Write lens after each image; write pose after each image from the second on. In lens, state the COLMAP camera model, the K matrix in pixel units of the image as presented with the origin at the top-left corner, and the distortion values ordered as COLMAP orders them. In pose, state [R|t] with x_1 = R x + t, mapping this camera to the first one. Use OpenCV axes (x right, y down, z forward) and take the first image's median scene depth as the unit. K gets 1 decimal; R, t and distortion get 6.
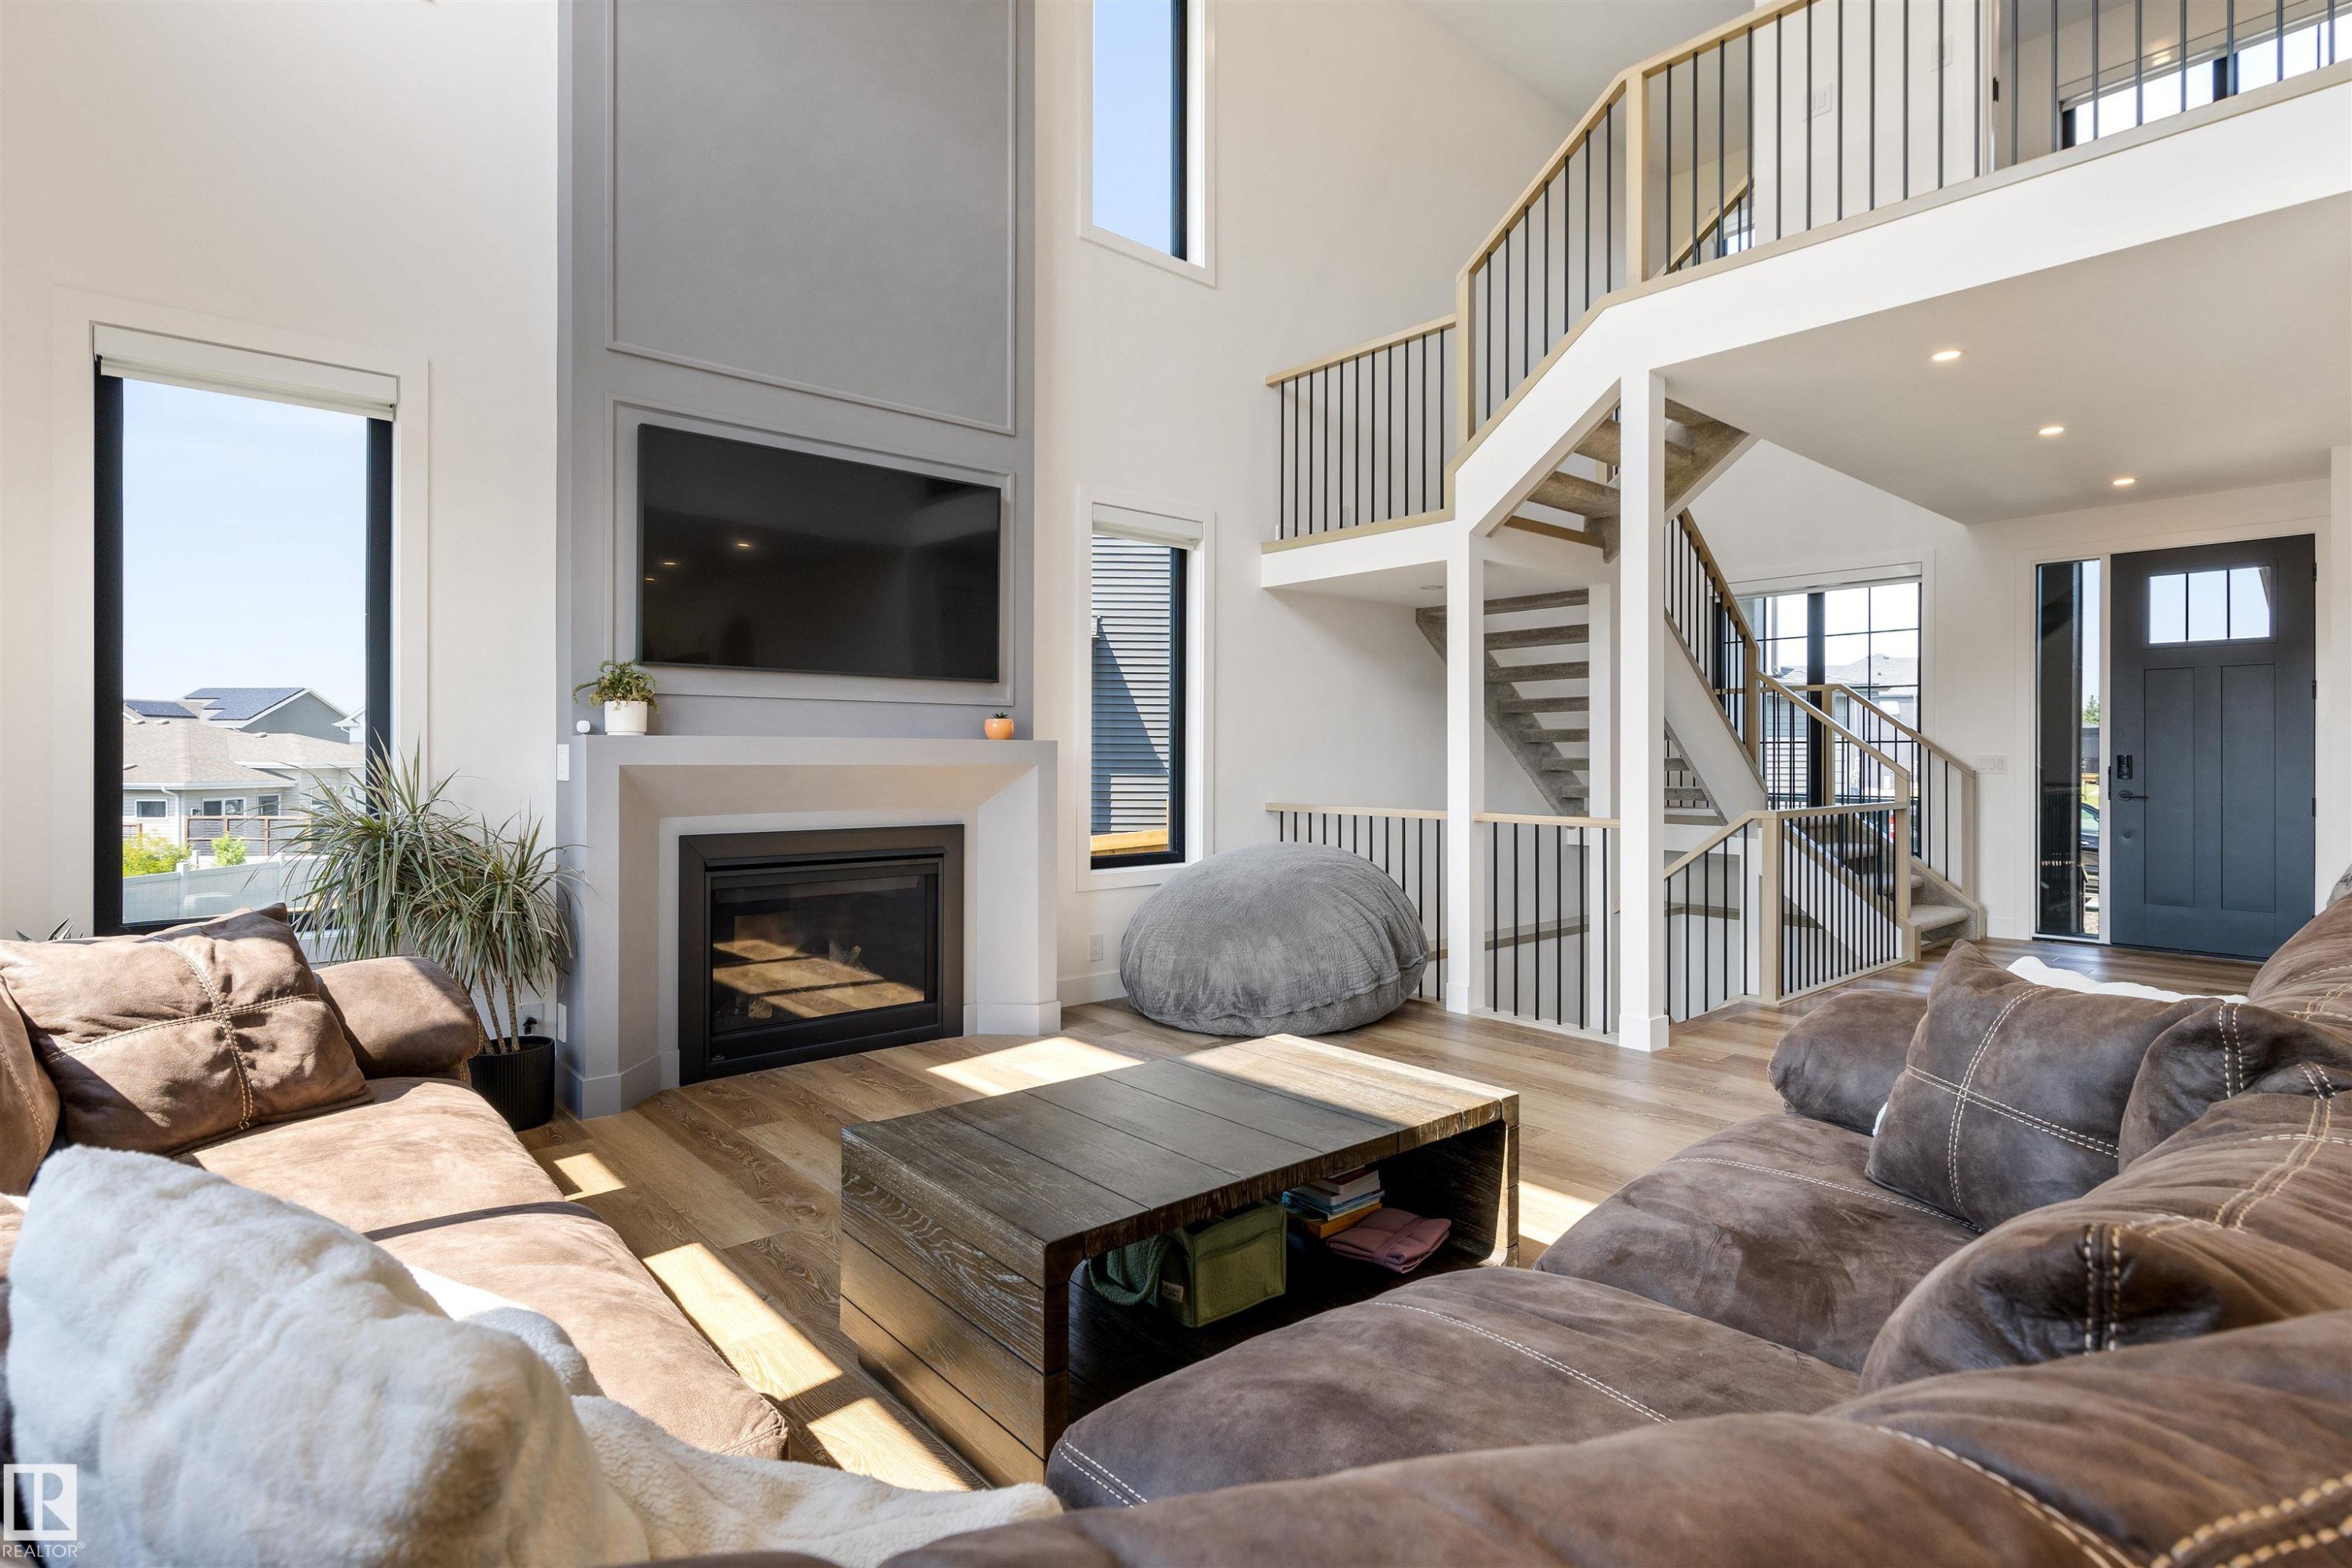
lens RADIAL K [[1171.5, 0, 1171.4], [0, 1171.5, 754.7], [0, 0, 1]] dist [-0.000003, -0.000137]
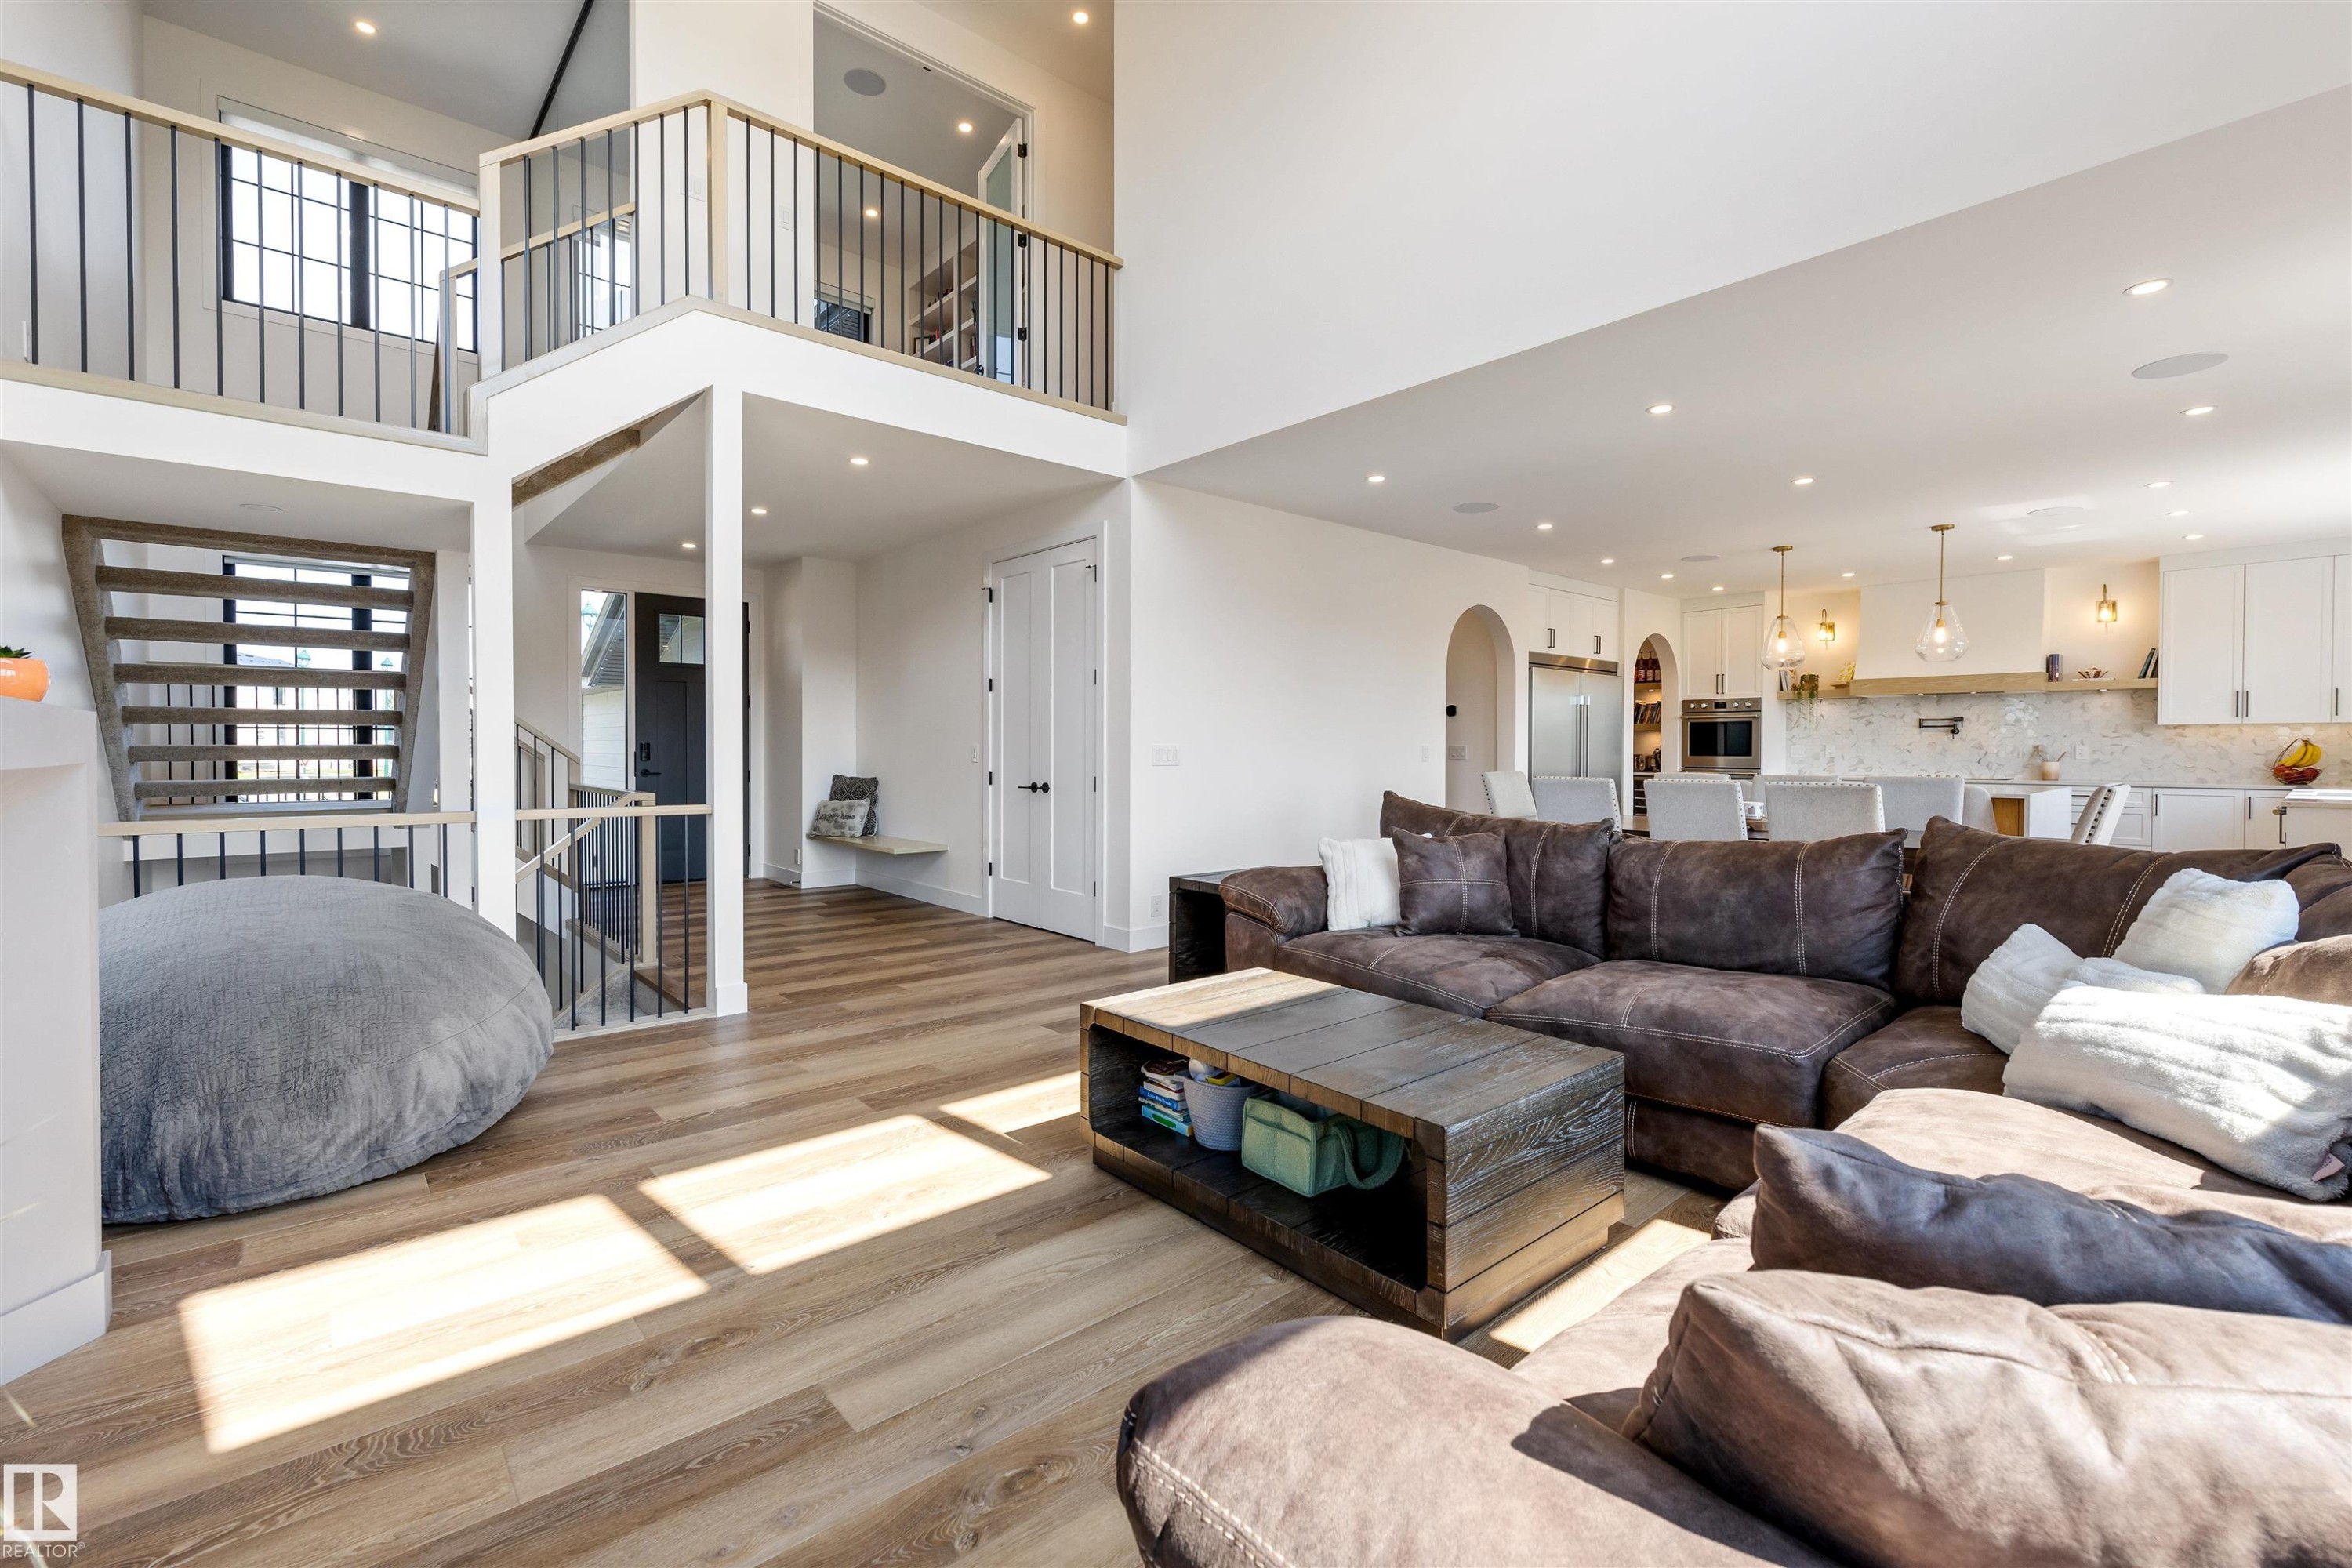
lens RADIAL K [[1014.0, 0, 1172.2], [0, 1014.0, 763.1], [0, 0, 1]] dist [-0.000726, -0.000209]
pose [[-0.011355, -0.014058, 0.999837, -0.559508], [-0.002222, 0.999899, 0.014033, 0.003950], [-0.999933, -0.002062, -0.011385, 0.623834]]
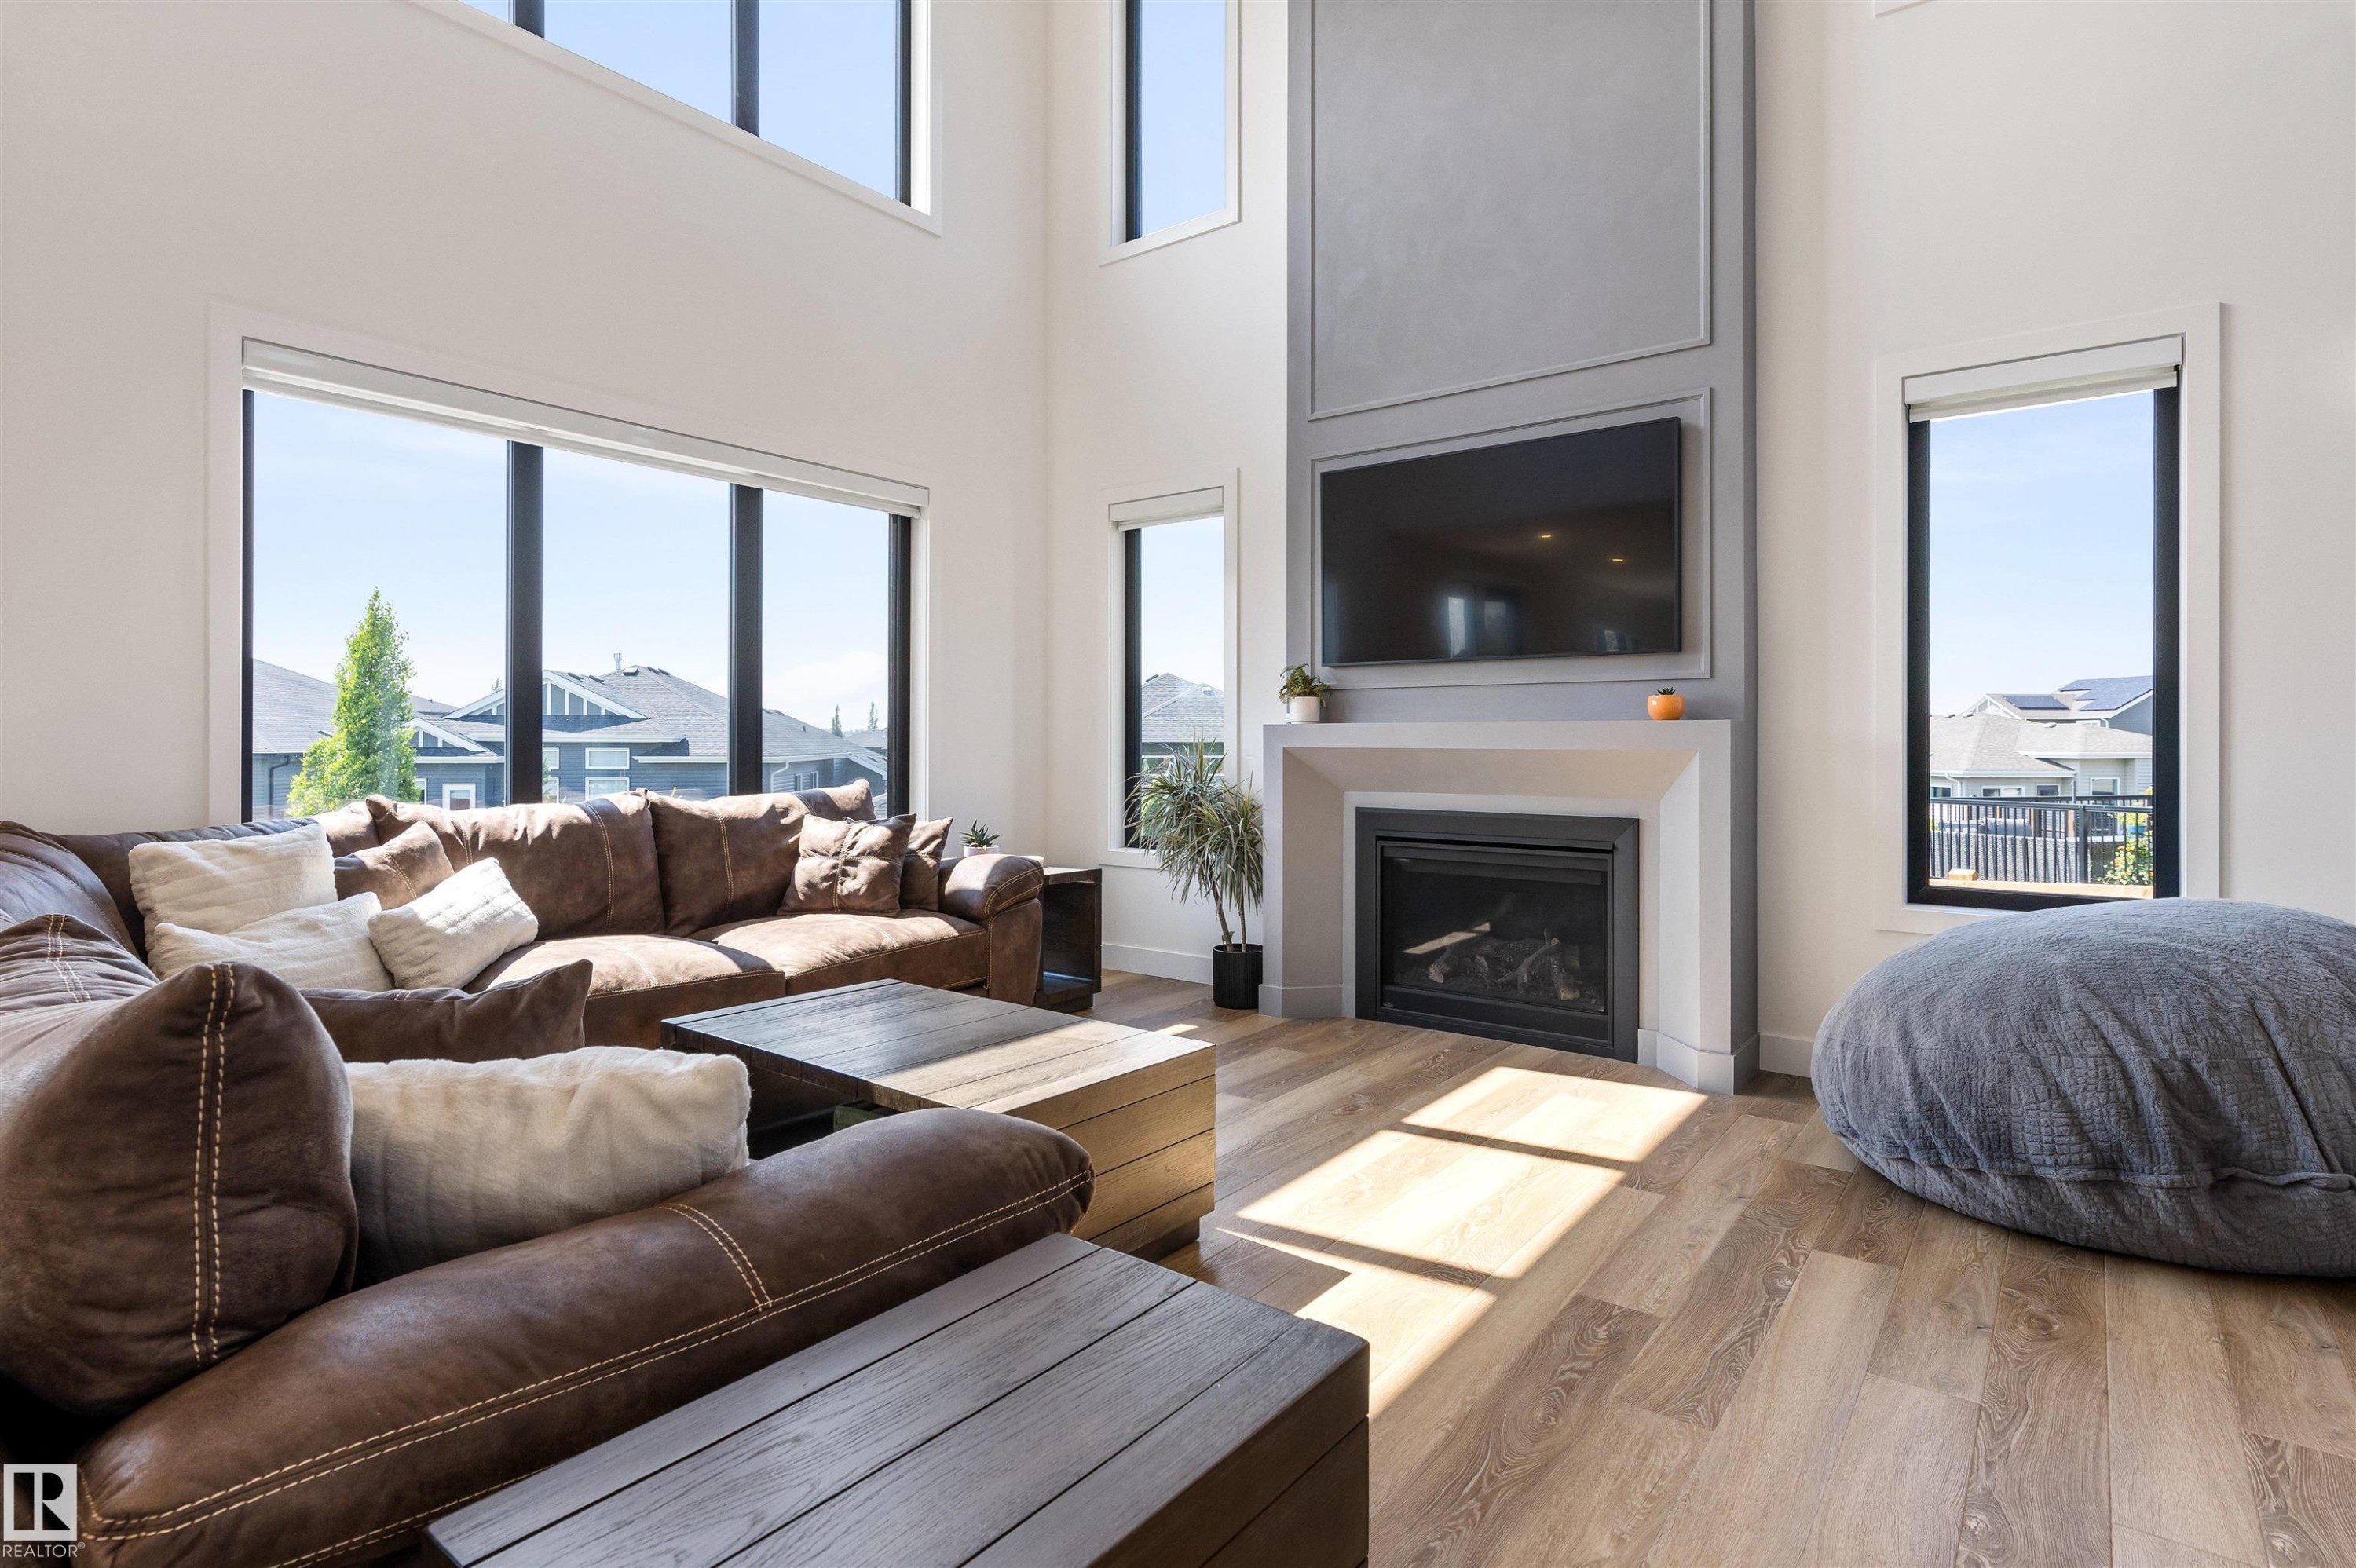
lens RADIAL K [[1185.6, 0, 1172.3], [0, 1185.6, 731.3], [0, 0, 1]] dist [-0.000748, -0.001639]
pose [[0.200090, -0.010141, -0.979725, 0.656662], [-0.001538, 0.999942, -0.010664, 0.005413], [0.979776, 0.003640, 0.200063, 0.527805]]
